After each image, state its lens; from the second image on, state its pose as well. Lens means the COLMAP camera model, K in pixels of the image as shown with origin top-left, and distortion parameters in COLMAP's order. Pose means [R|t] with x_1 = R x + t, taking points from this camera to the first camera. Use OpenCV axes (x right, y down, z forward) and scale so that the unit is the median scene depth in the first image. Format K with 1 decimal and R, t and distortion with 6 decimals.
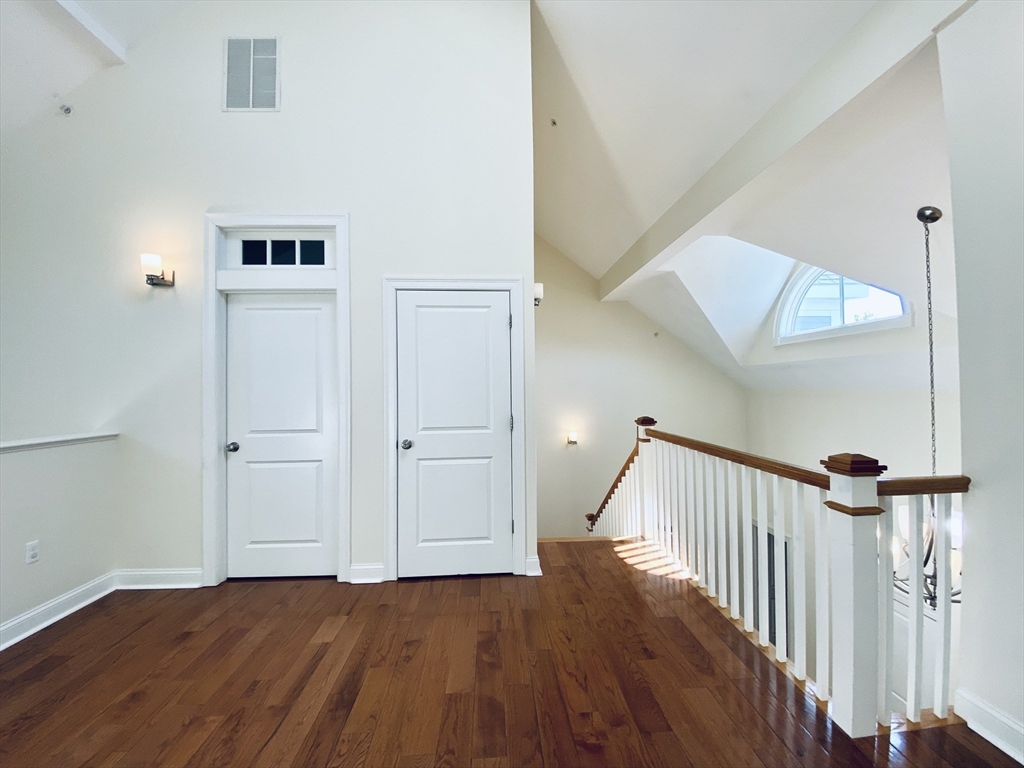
lens RADIAL K [[412.7, 0, 511.8], [0, 412.7, 381.7], [0, 0, 1]] dist [0.032575, -0.026627]
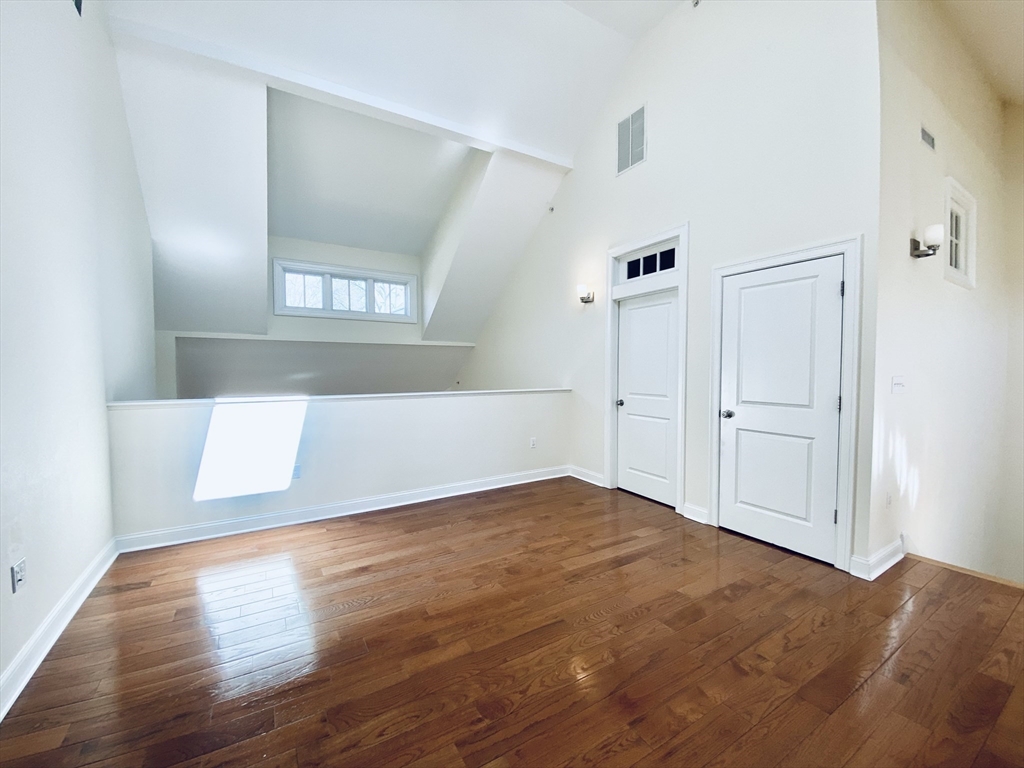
lens RADIAL K [[412.7, 0, 511.8], [0, 412.7, 381.7], [0, 0, 1]] dist [0.032575, -0.026627]
pose [[0.471067, 0.041370, -0.881127, 0.472452], [0.012953, 0.998467, 0.053804, -0.005985], [0.882002, -0.036759, 0.469809, -0.053493]]
